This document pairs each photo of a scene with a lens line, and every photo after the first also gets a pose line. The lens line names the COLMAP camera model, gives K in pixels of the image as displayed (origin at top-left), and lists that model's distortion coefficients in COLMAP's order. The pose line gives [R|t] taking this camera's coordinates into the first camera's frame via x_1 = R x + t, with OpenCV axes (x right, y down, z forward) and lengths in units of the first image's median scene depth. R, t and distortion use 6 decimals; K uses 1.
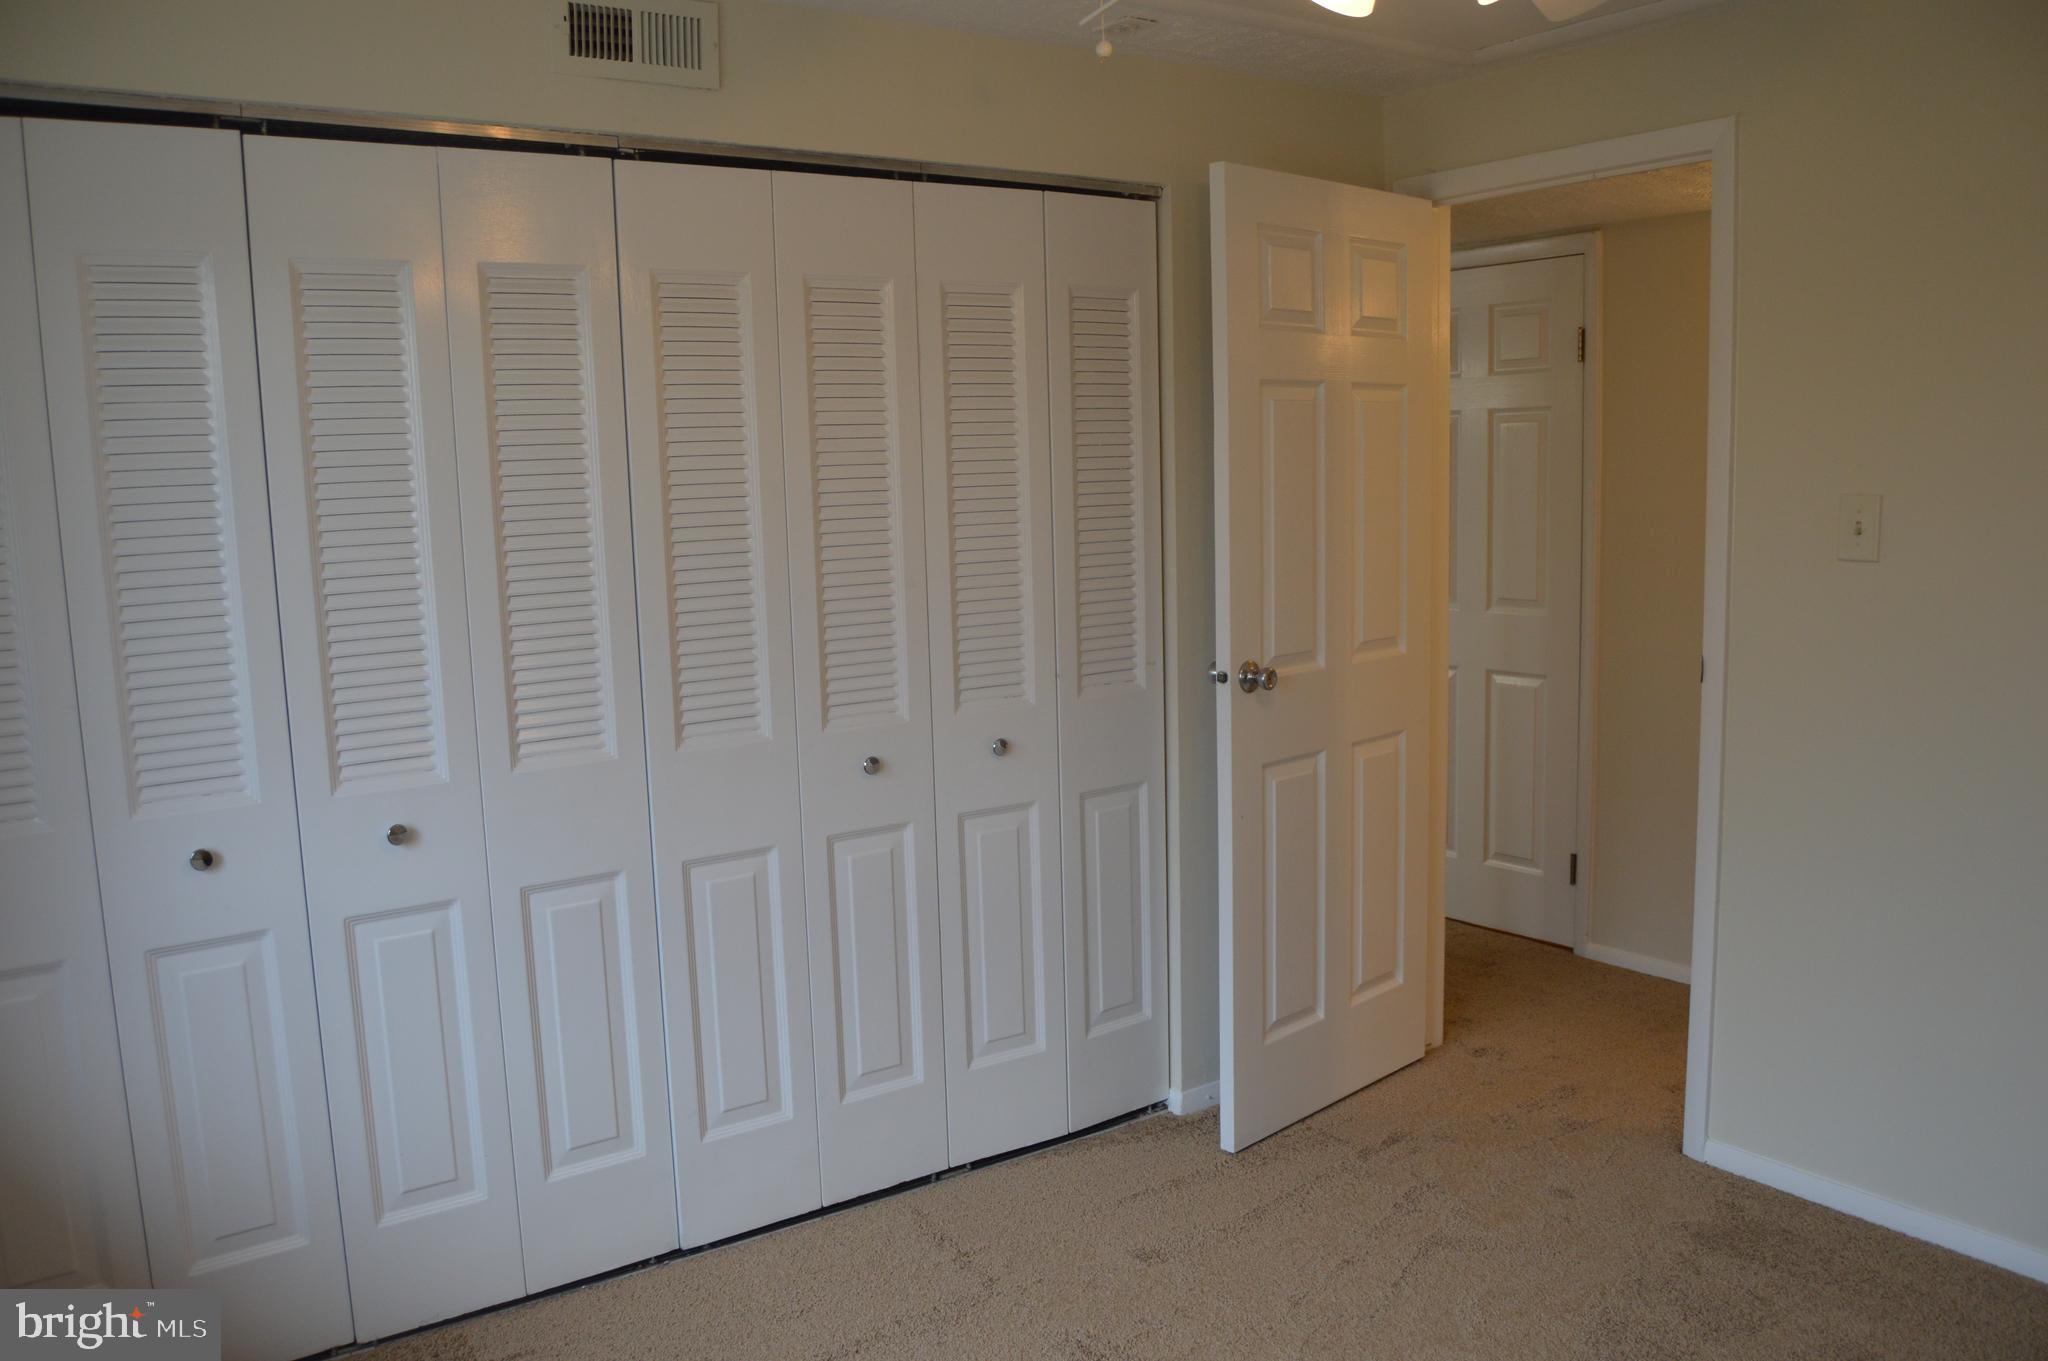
lens RADIAL K [[1618.7, 0, 1029.7], [0, 1618.7, 681.8], [0, 0, 1]] dist [-0.097582, 0.035605]
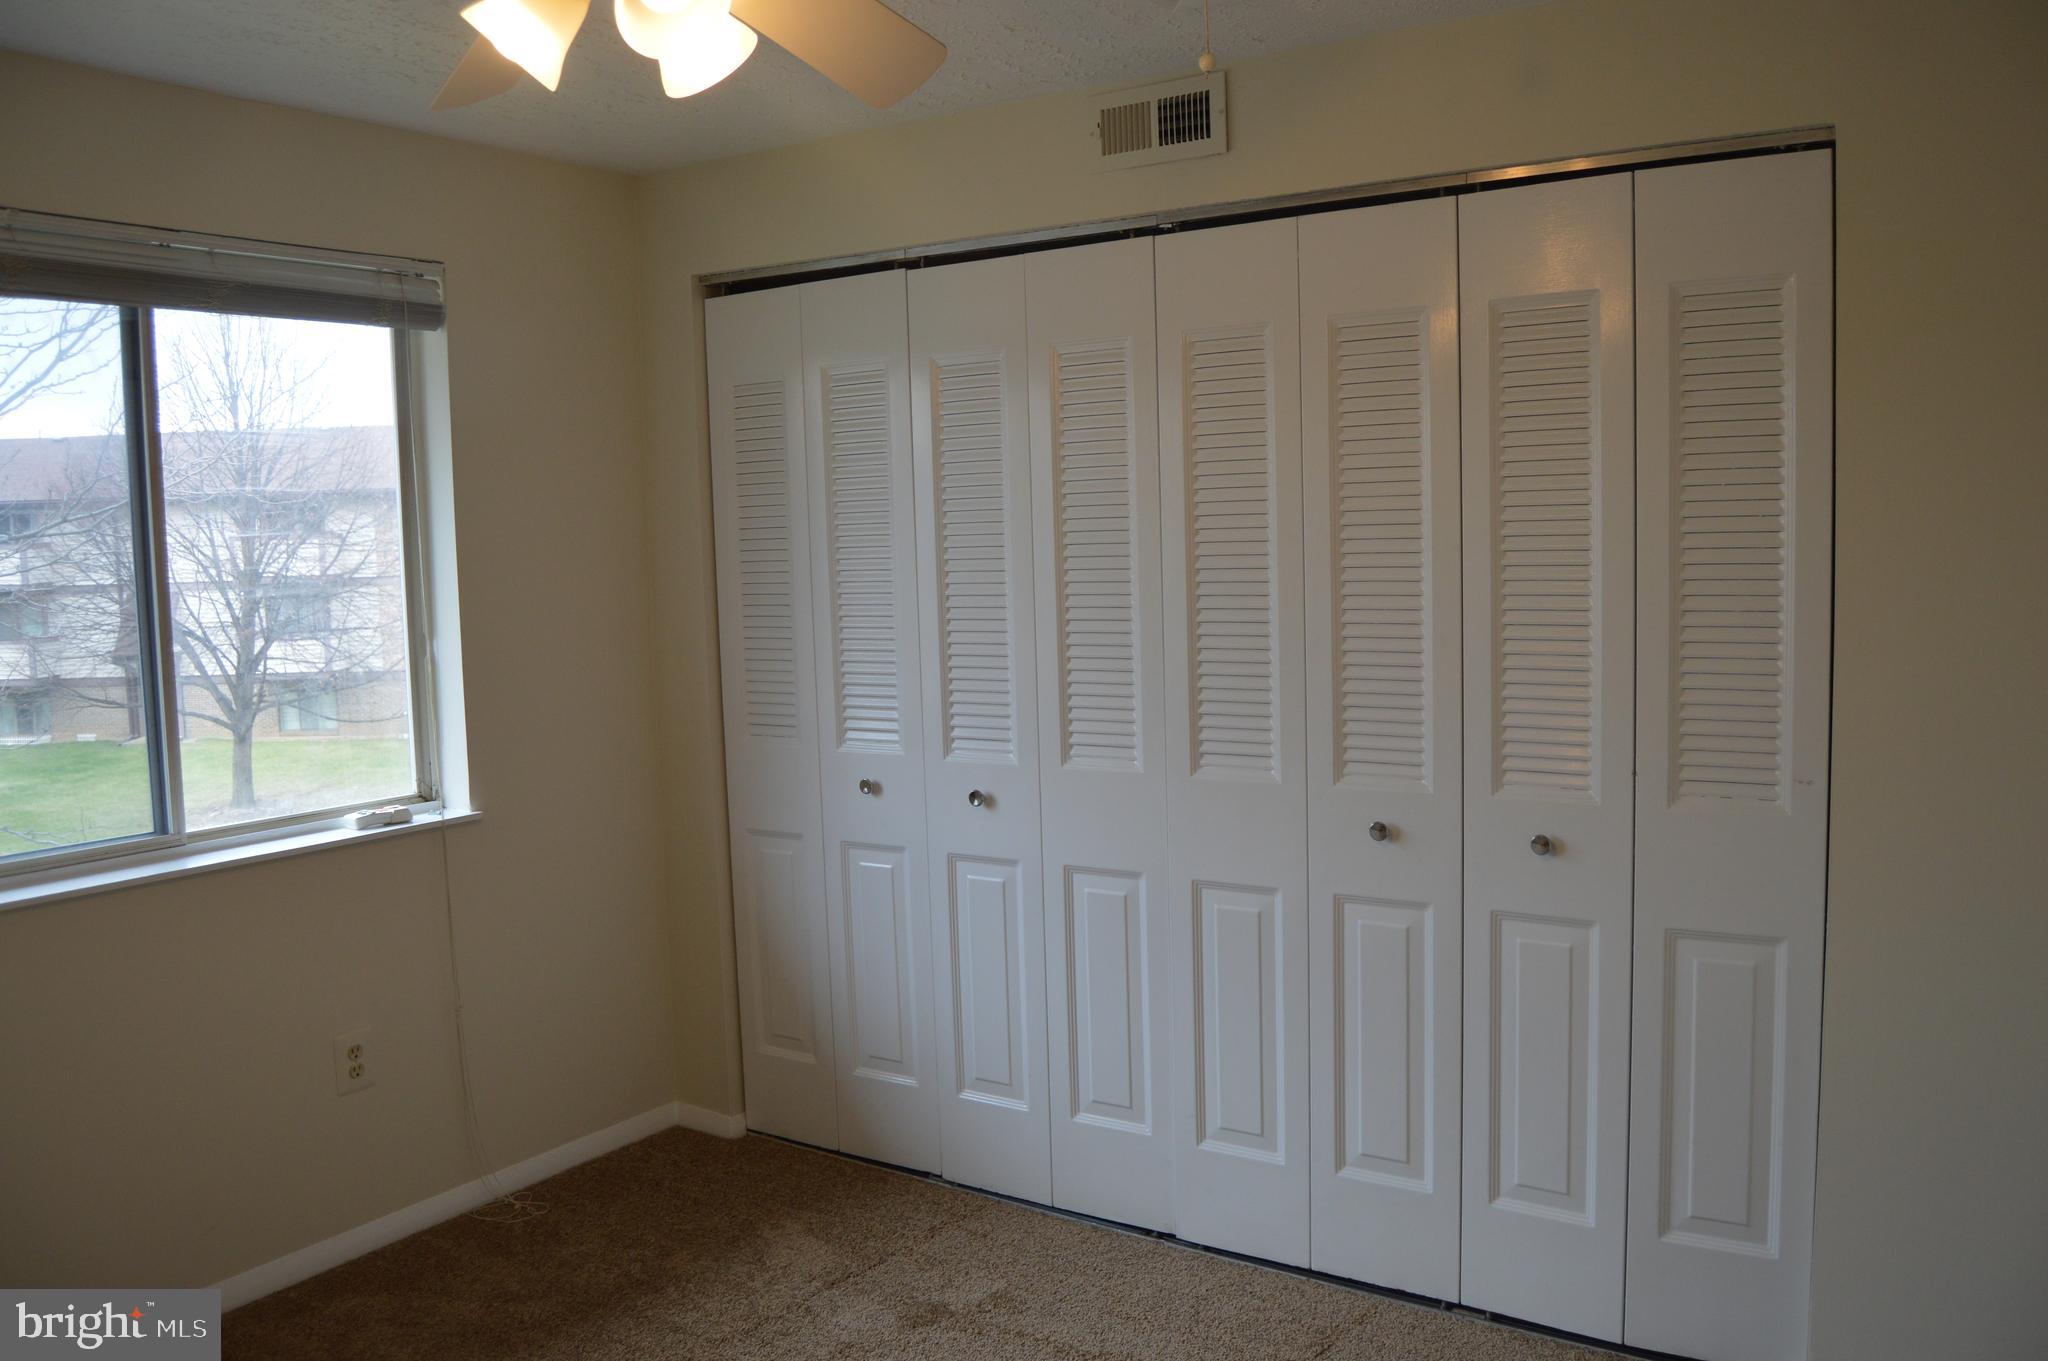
lens RADIAL K [[1611.6, 0, 1025.6], [0, 1611.6, 651.8], [0, 0, 1]] dist [-0.083486, 0.002669]
pose [[0.369902, 0.092127, -0.924492, 0.706916], [-0.104608, 0.992874, 0.057086, -0.086845], [0.923163, 0.075593, 0.376904, 0.476225]]
